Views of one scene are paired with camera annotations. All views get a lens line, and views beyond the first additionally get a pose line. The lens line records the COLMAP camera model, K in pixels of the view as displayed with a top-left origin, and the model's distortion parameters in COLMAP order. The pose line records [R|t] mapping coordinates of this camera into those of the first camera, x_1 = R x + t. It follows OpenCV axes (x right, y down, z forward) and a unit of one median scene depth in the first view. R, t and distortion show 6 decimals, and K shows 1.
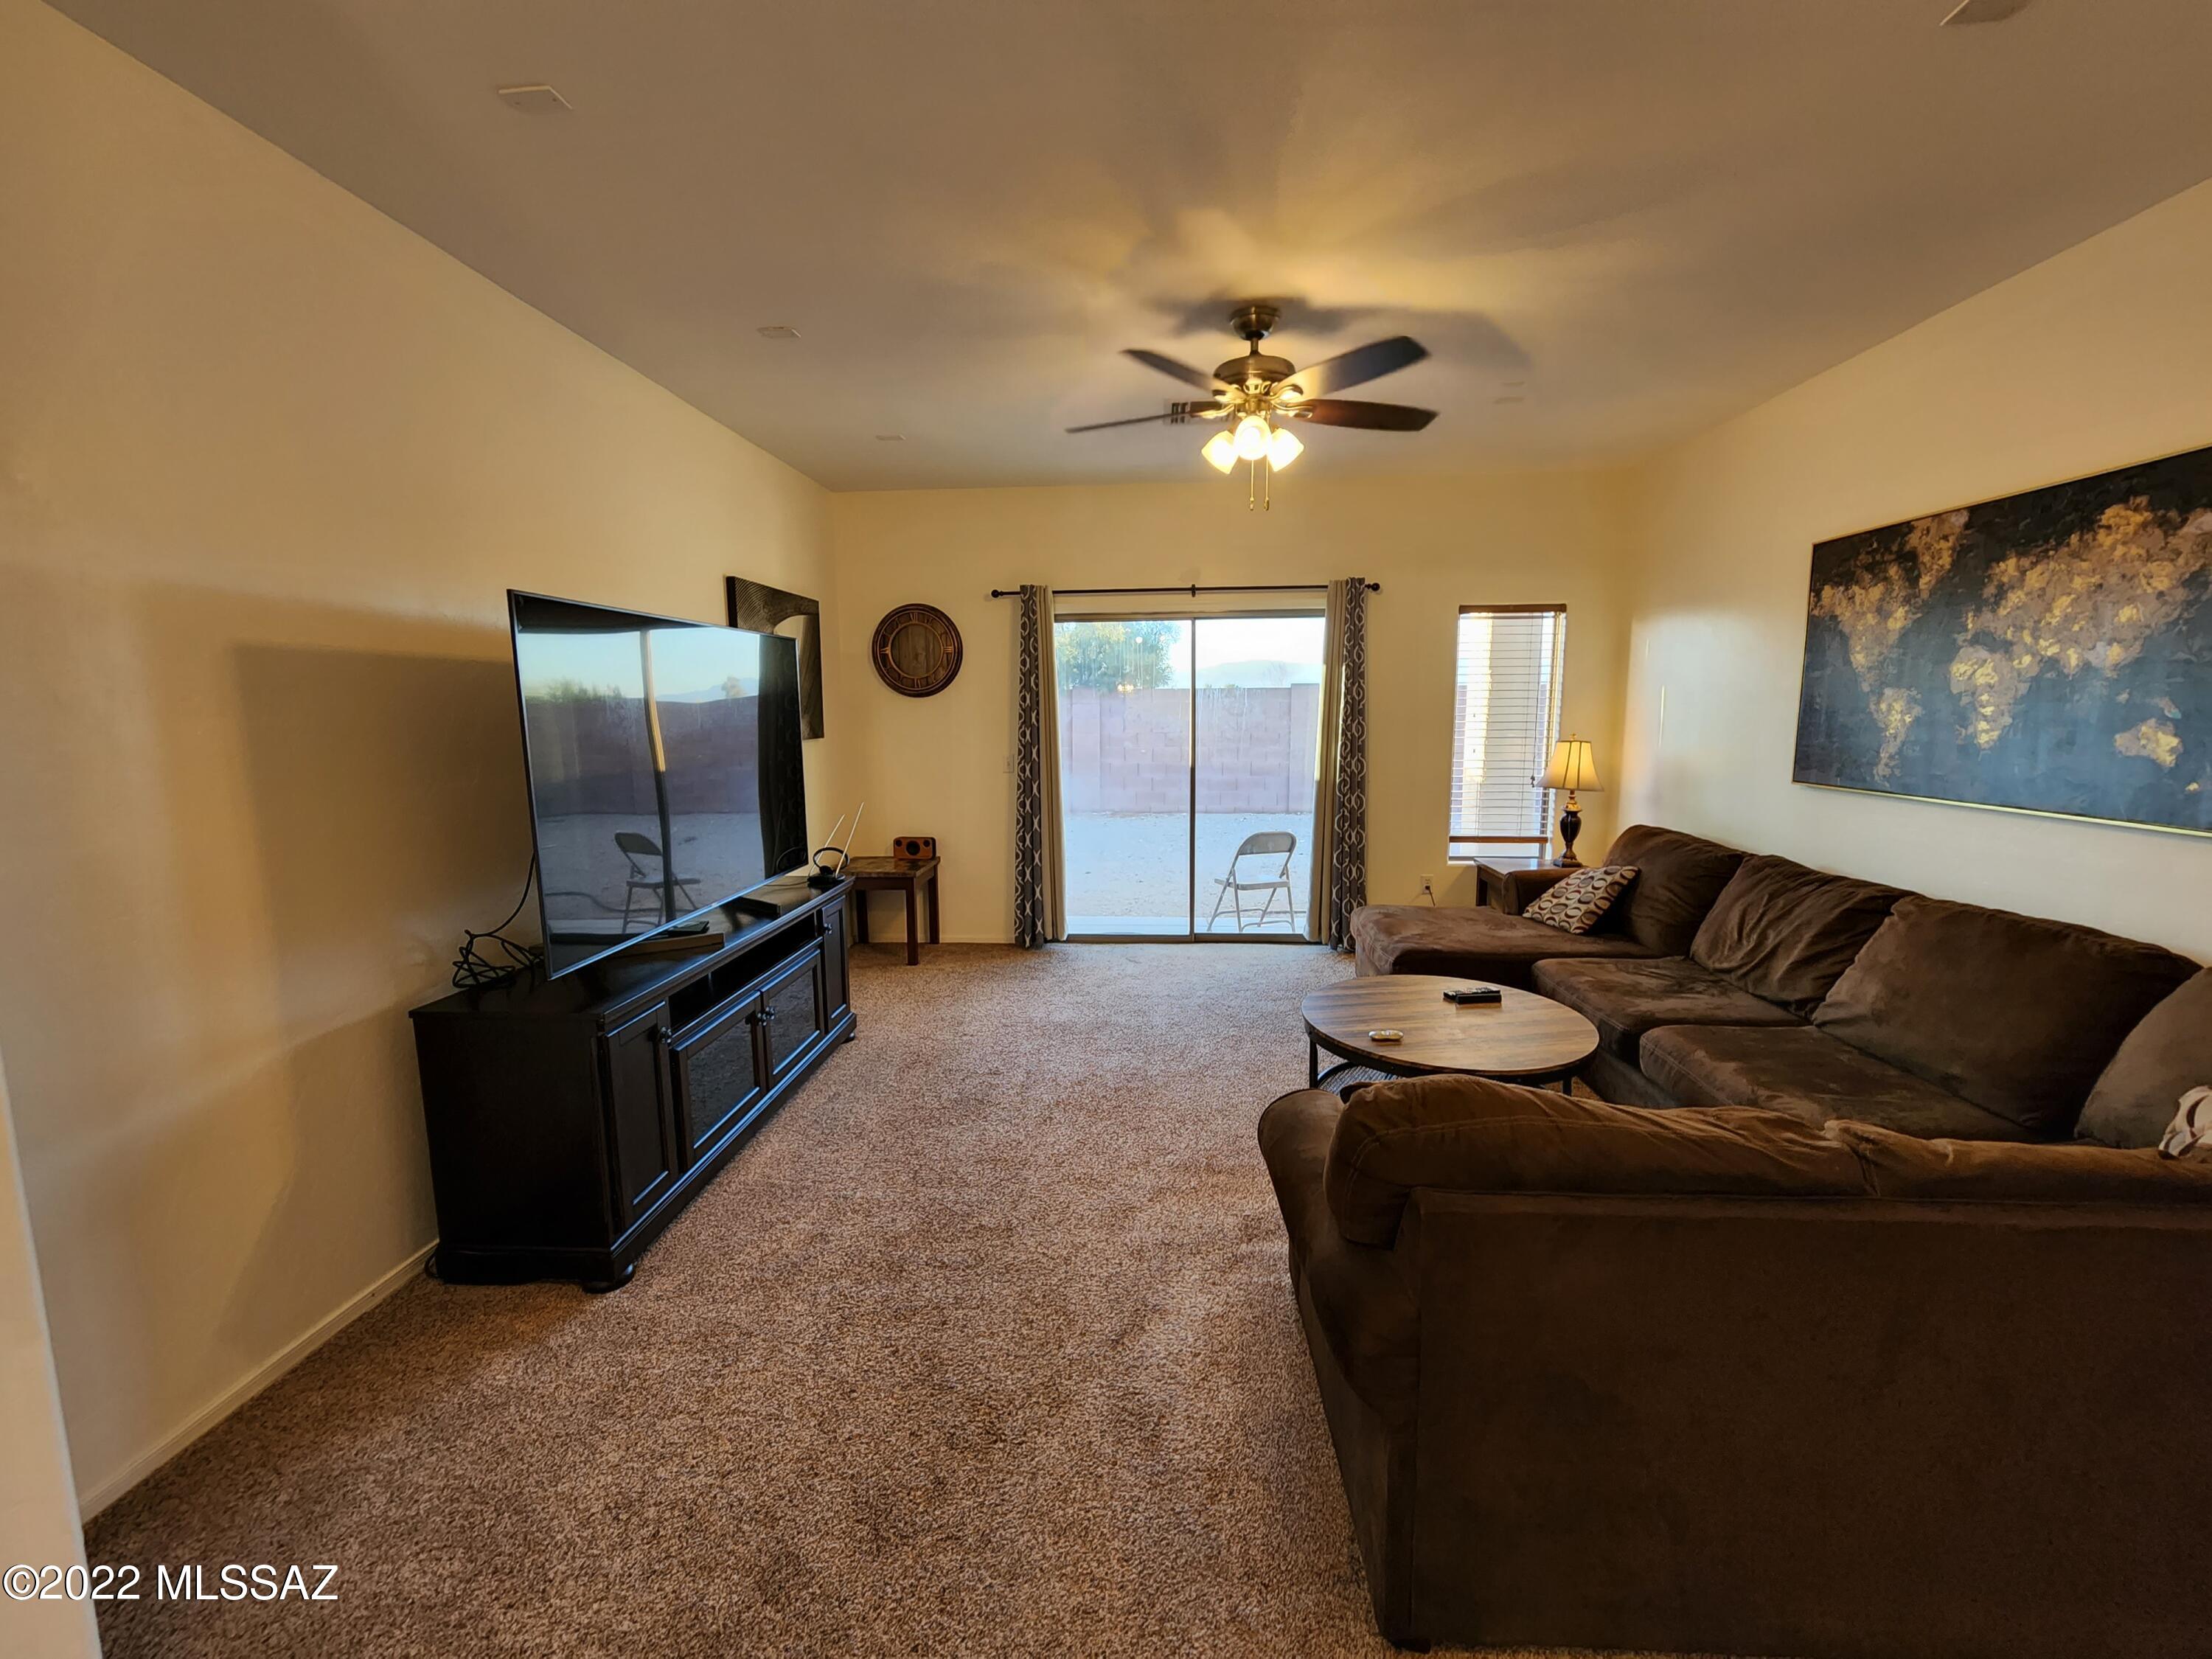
lens RADIAL K [[913.3, 0, 1099.9], [0, 913.3, 838.3], [0, 0, 1]] dist [0.002427, -0.001391]
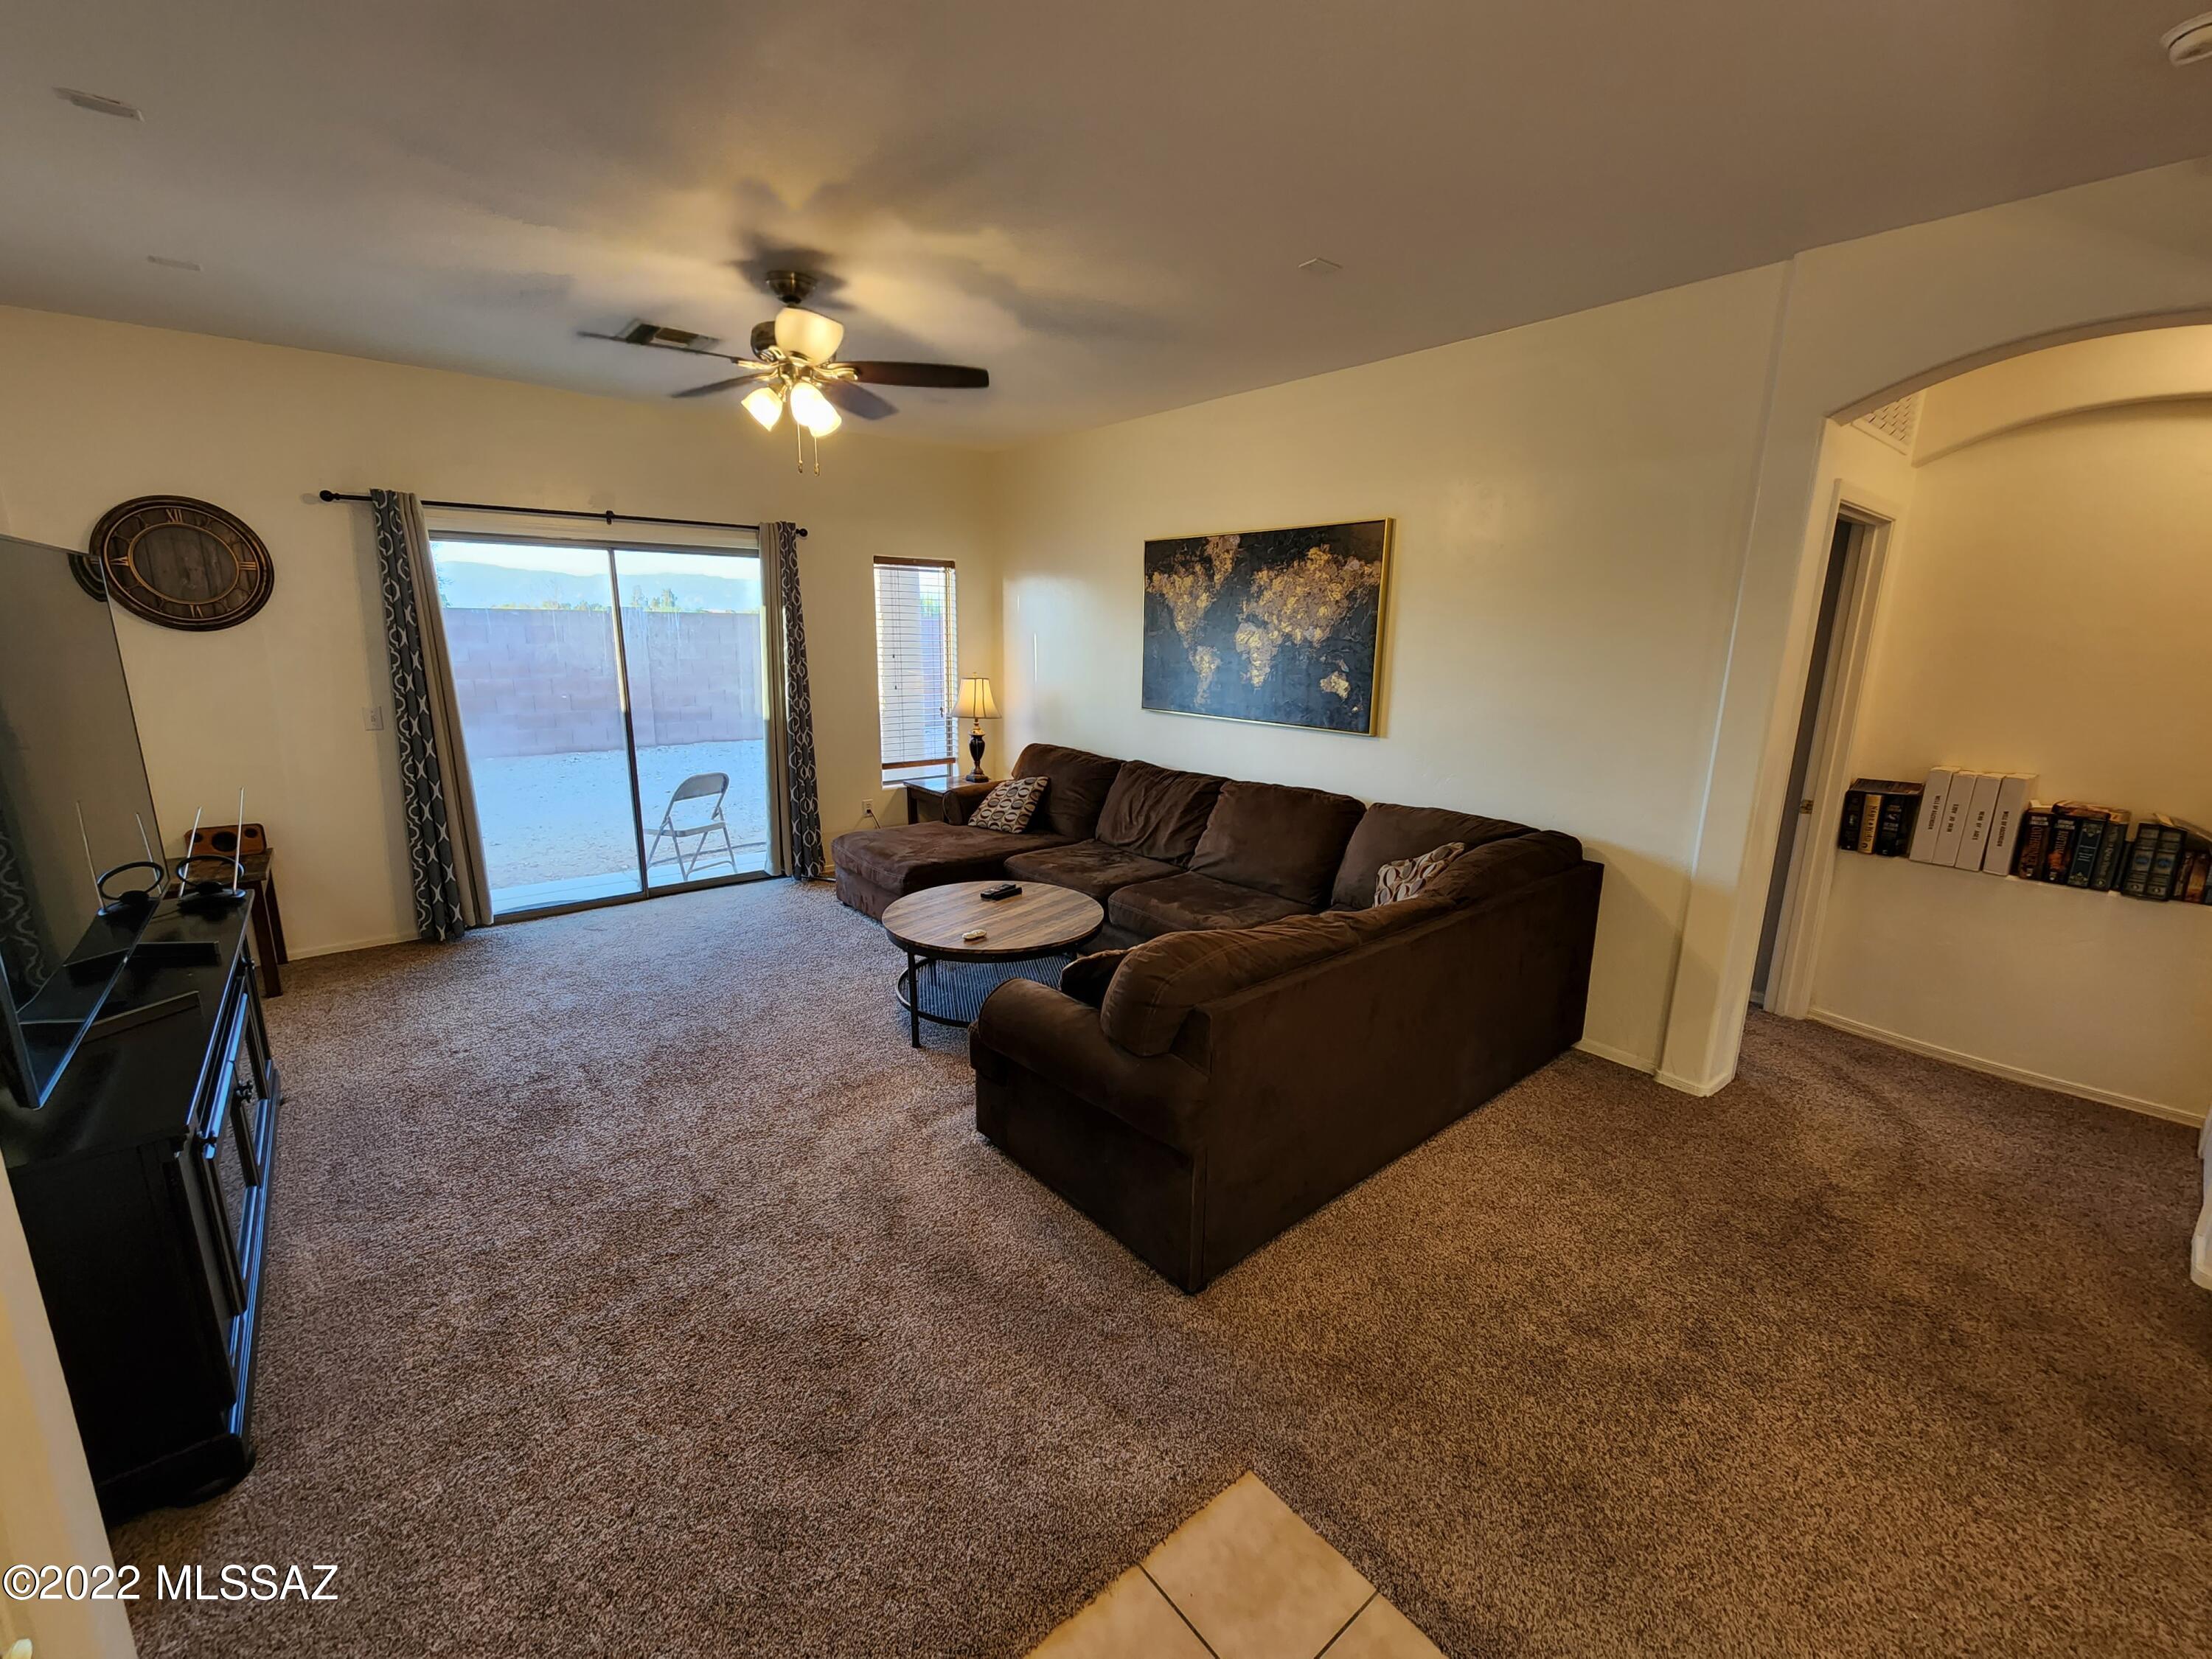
lens RADIAL K [[913.3, 0, 1088.6], [0, 913.3, 835.5], [0, 0, 1]] dist [0.002427, -0.001391]
pose [[0.726349, -0.136692, 0.673596, -0.312223], [0.079585, 0.990159, 0.115114, -0.037182], [-0.682703, -0.030005, 0.730080, 0.001166]]
